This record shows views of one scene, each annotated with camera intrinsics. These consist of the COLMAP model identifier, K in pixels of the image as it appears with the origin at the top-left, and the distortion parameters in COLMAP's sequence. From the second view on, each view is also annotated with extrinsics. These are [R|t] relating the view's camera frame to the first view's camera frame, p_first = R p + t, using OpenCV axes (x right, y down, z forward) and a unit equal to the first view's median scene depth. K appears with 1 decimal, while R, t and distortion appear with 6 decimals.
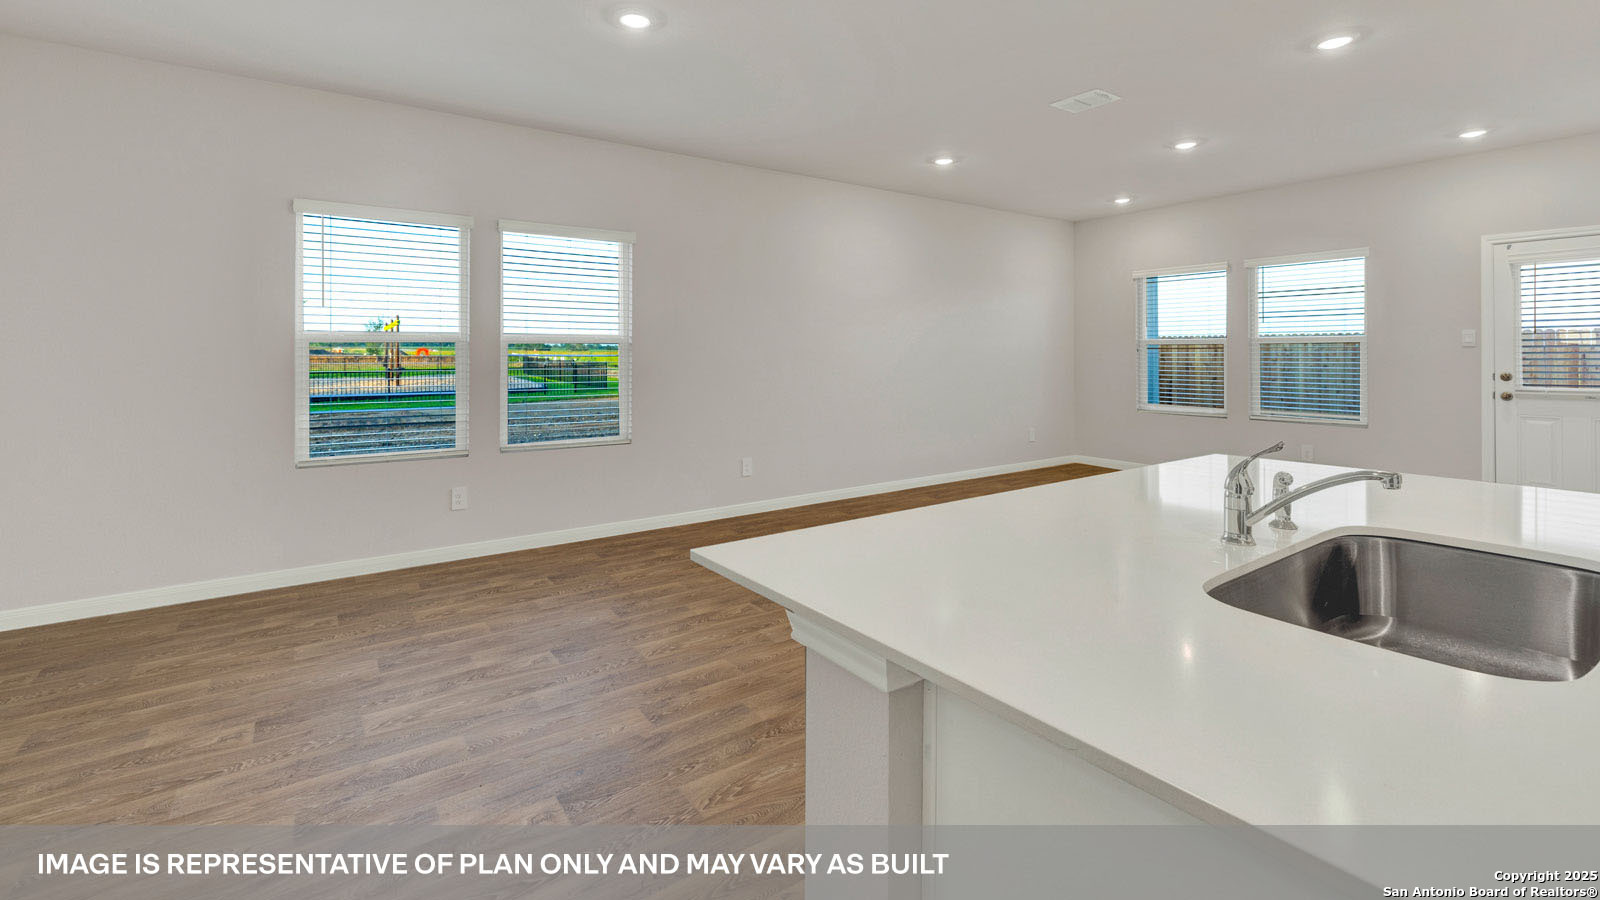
lens RADIAL K [[700.0, 0, 817.4], [0, 700.0, 349.3], [0, 0, 1]] dist [0.003428, 0.000672]
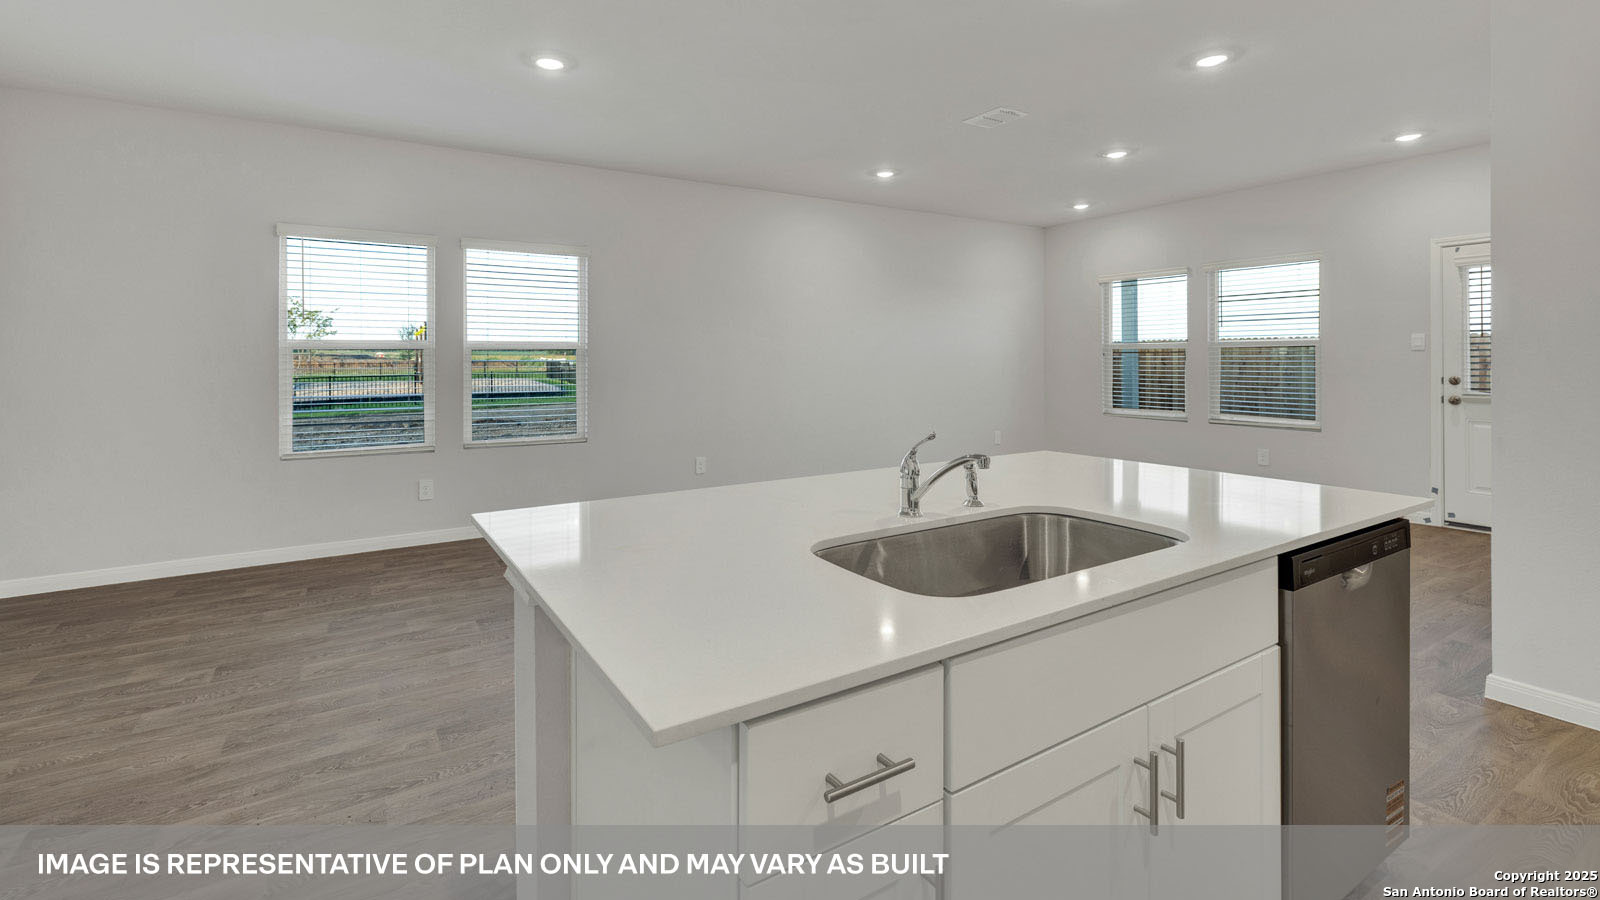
lens RADIAL K [[700.0, 0, 788.8], [0, 700.0, 356.2], [0, 0, 1]] dist [0.003428, 0.000672]
pose [[0.997545, -0.002171, -0.069996, 0.139886], [0.002453, 0.999989, 0.003951, -0.001988], [0.069987, -0.004113, 0.997539, -0.067786]]
